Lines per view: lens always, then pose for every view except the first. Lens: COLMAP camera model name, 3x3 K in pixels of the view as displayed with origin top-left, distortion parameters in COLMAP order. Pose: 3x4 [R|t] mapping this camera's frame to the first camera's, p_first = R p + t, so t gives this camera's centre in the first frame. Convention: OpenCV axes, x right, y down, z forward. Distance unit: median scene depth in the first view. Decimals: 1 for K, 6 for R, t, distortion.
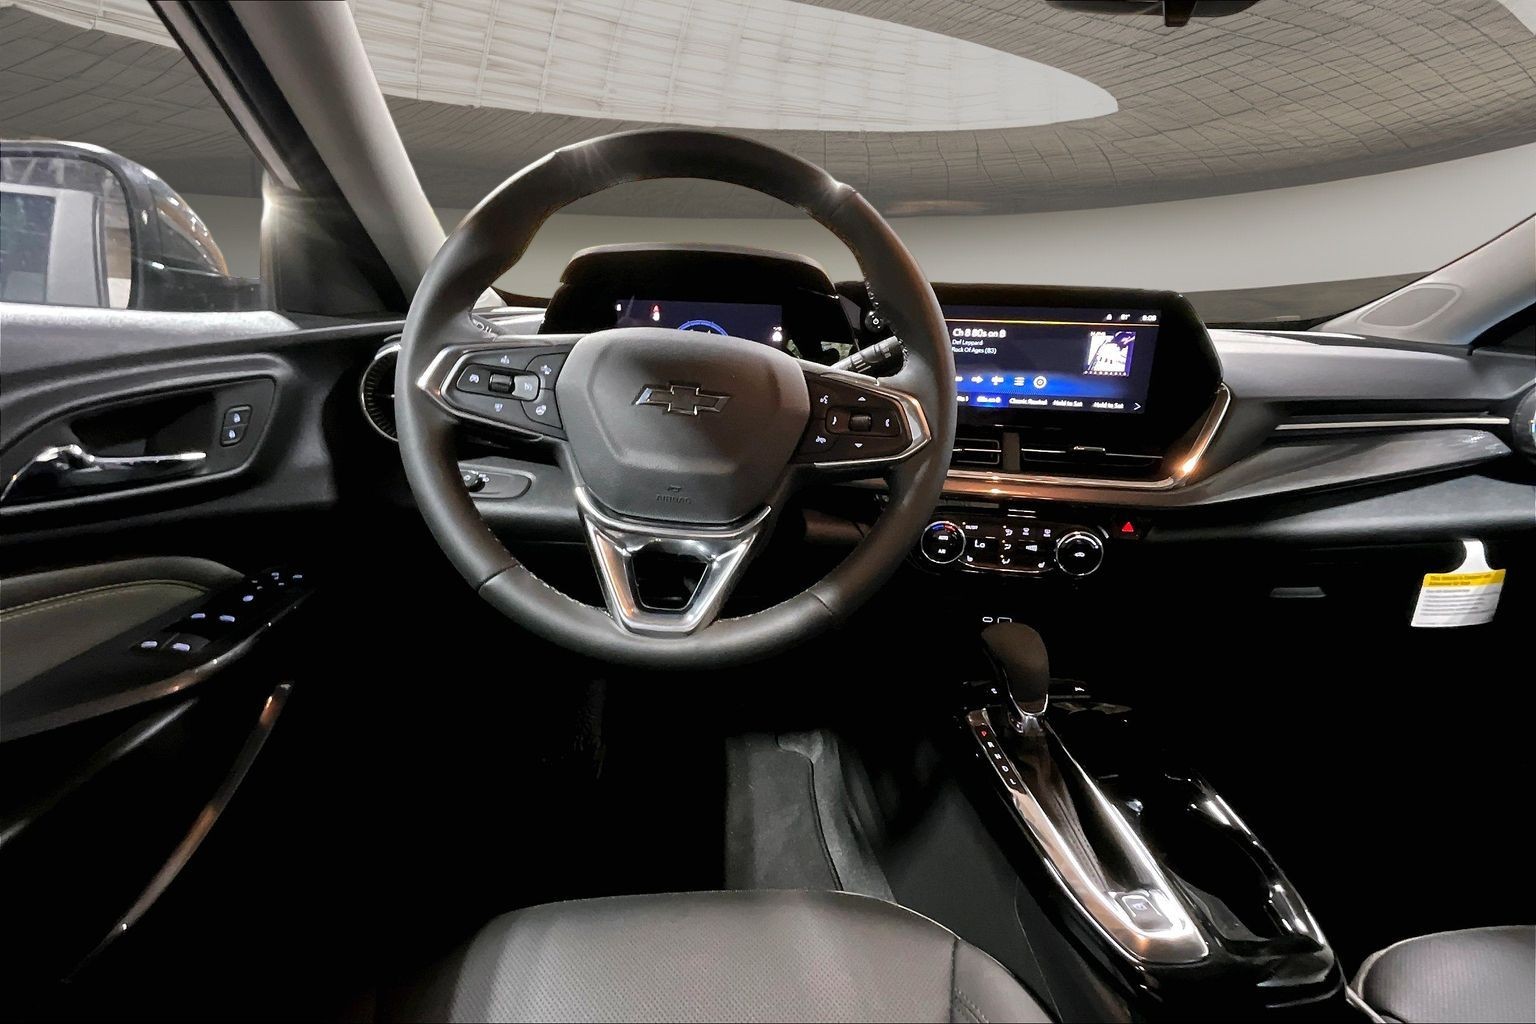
lens RADIAL K [[616.7, 0, 768.0], [0, 616.7, 512.0], [0, 0, 1]] dist [0.000387, 0.000058]
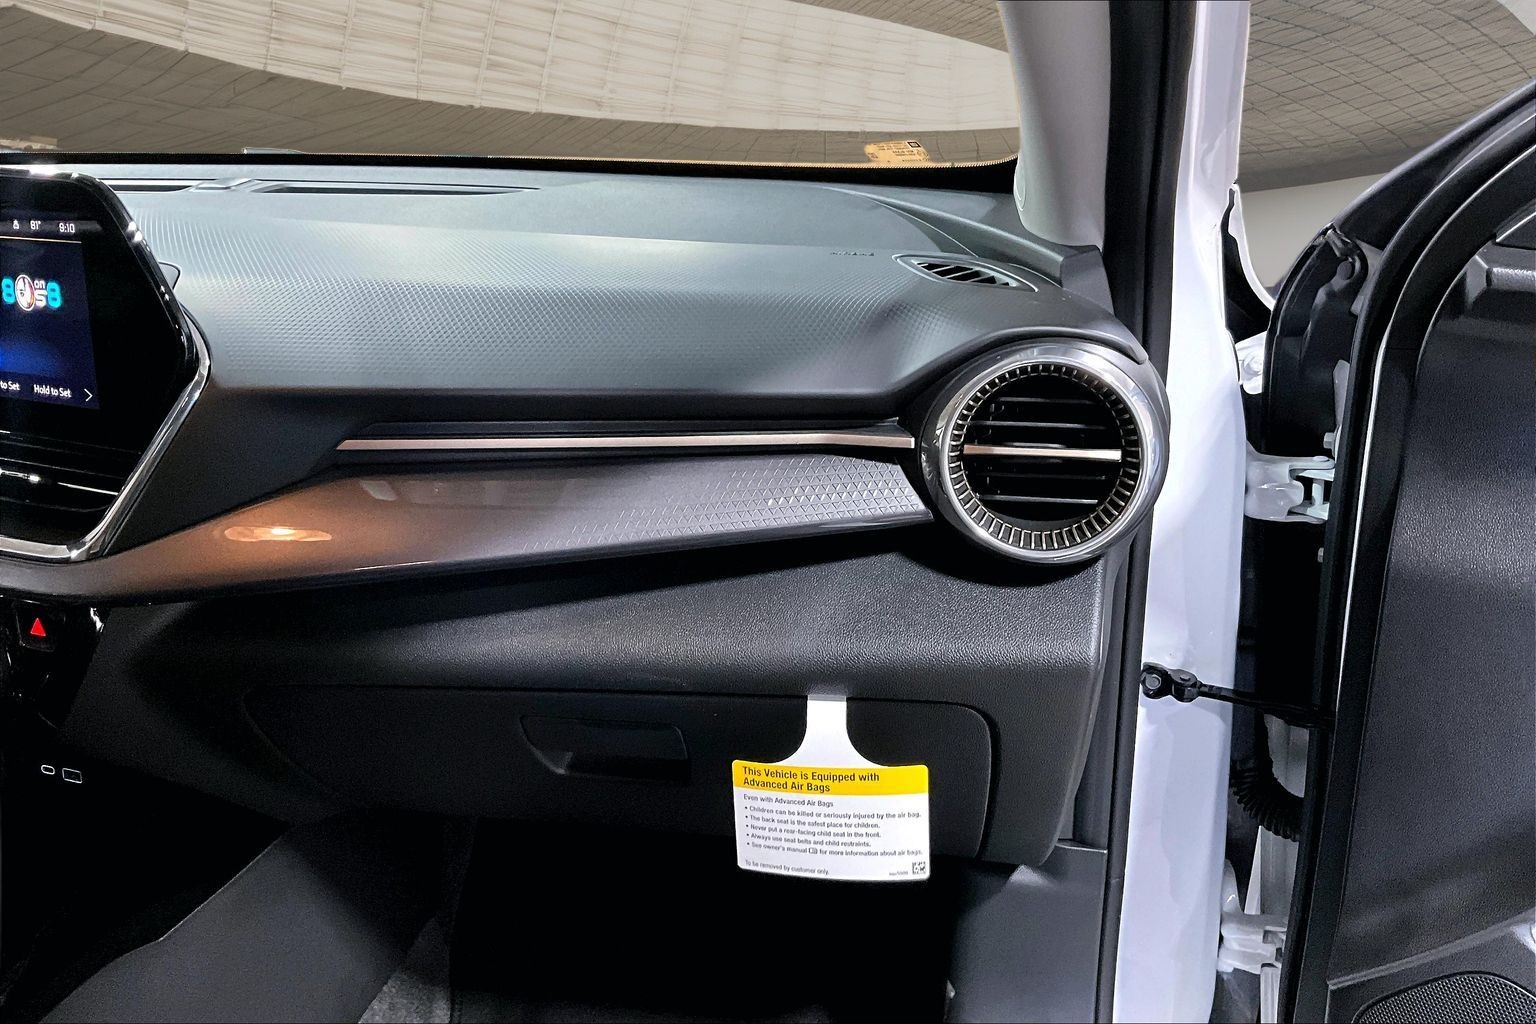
lens RADIAL K [[1296.4, 0, 768.0], [0, 1296.4, 512.0], [0, 0, 1]] dist [0.088498, -0.226365]
pose [[0.976872, 0.047079, -0.208579, 1.377774], [-0.036100, 0.997770, 0.056140, -0.154784], [0.210757, -0.047312, 0.976393, 0.051475]]
